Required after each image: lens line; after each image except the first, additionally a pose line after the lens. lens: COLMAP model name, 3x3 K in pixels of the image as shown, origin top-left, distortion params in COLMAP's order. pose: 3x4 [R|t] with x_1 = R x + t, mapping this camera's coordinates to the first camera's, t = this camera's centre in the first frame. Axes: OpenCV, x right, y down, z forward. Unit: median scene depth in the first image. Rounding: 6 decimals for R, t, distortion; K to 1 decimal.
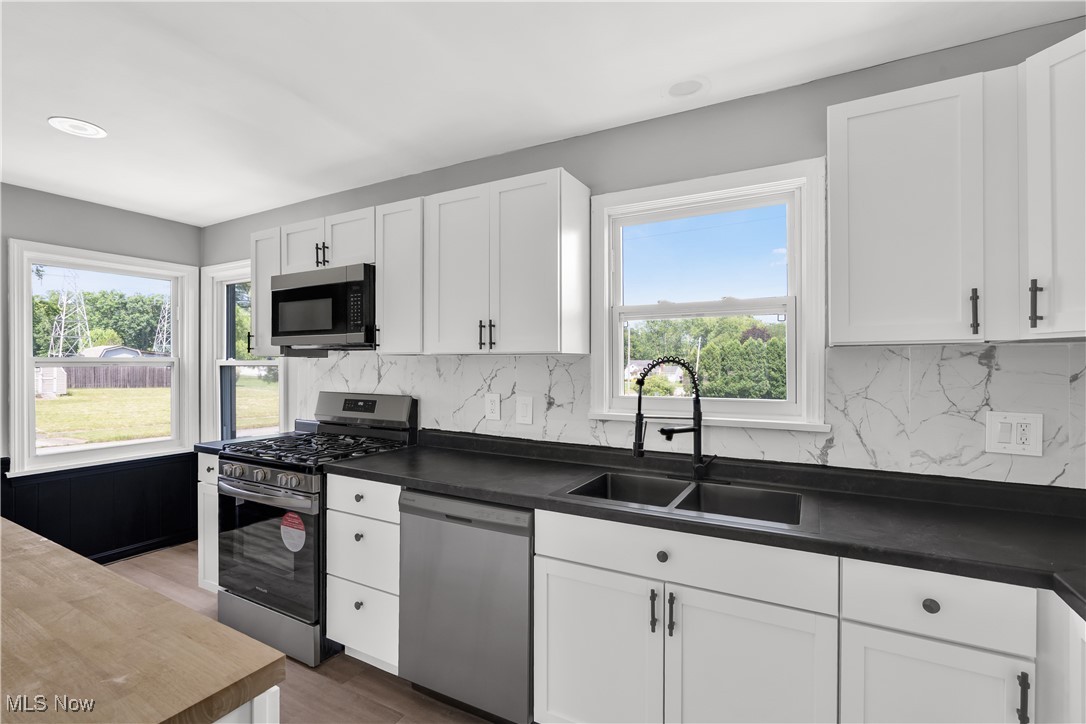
lens RADIAL K [[496.4, 0, 542.8], [0, 496.4, 364.8], [0, 0, 1]] dist [-0.008967, 0.004608]
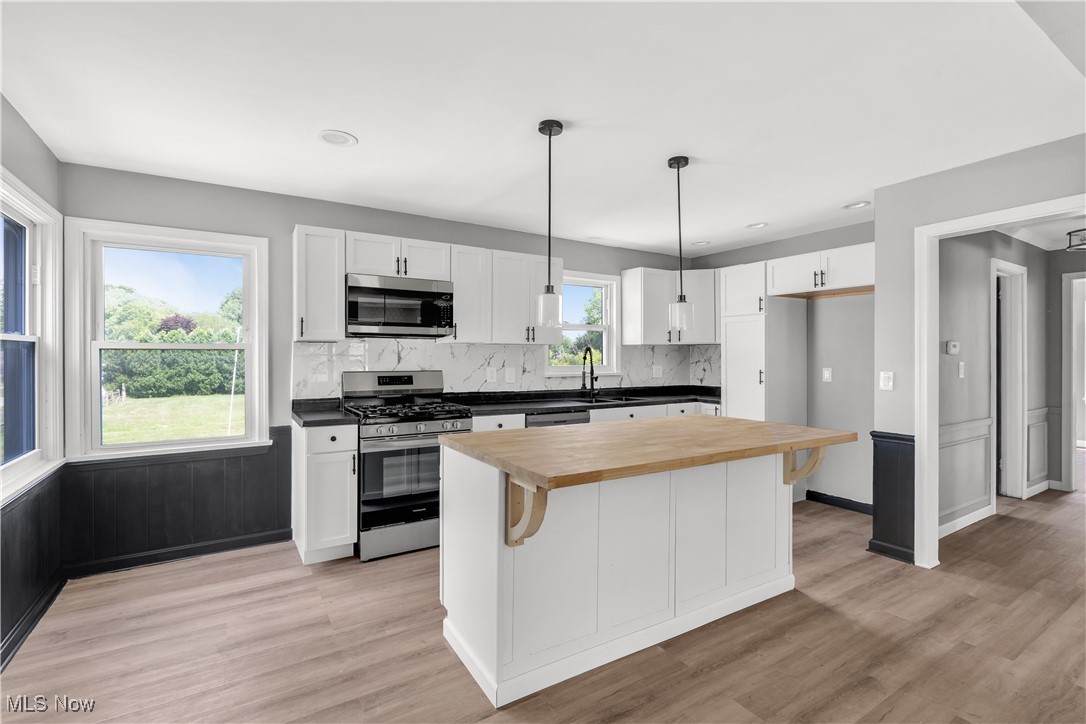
lens RADIAL K [[496.4, 0, 539.6], [0, 496.4, 359.1], [0, 0, 1]] dist [-0.008967, 0.004608]
pose [[0.487143, -0.003503, 0.873315, -1.671226], [0.000579, 0.999993, 0.003688, 0.026520], [-0.873322, -0.001291, 0.487141, 0.030364]]
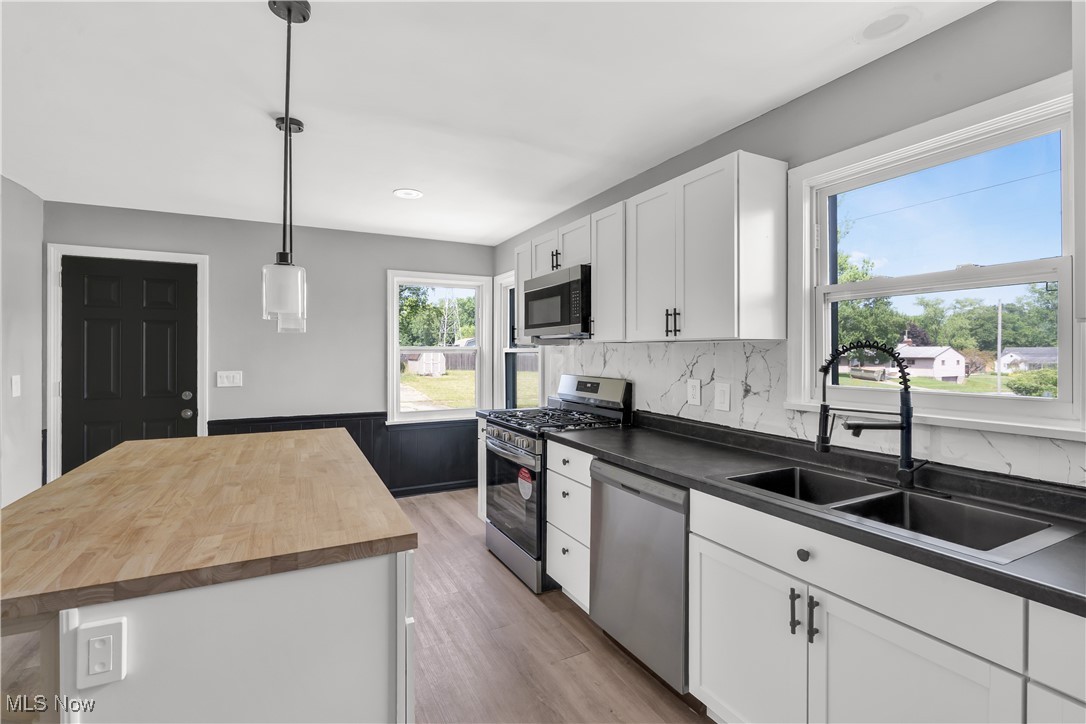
lens RADIAL K [[496.4, 0, 539.7], [0, 496.4, 353.5], [0, 0, 1]] dist [-0.008967, 0.004608]
pose [[0.832518, 0.001542, -0.553995, 0.223377], [-0.001051, 0.999999, 0.001205, 0.004122], [0.553997, -0.000421, 0.832519, -0.033230]]
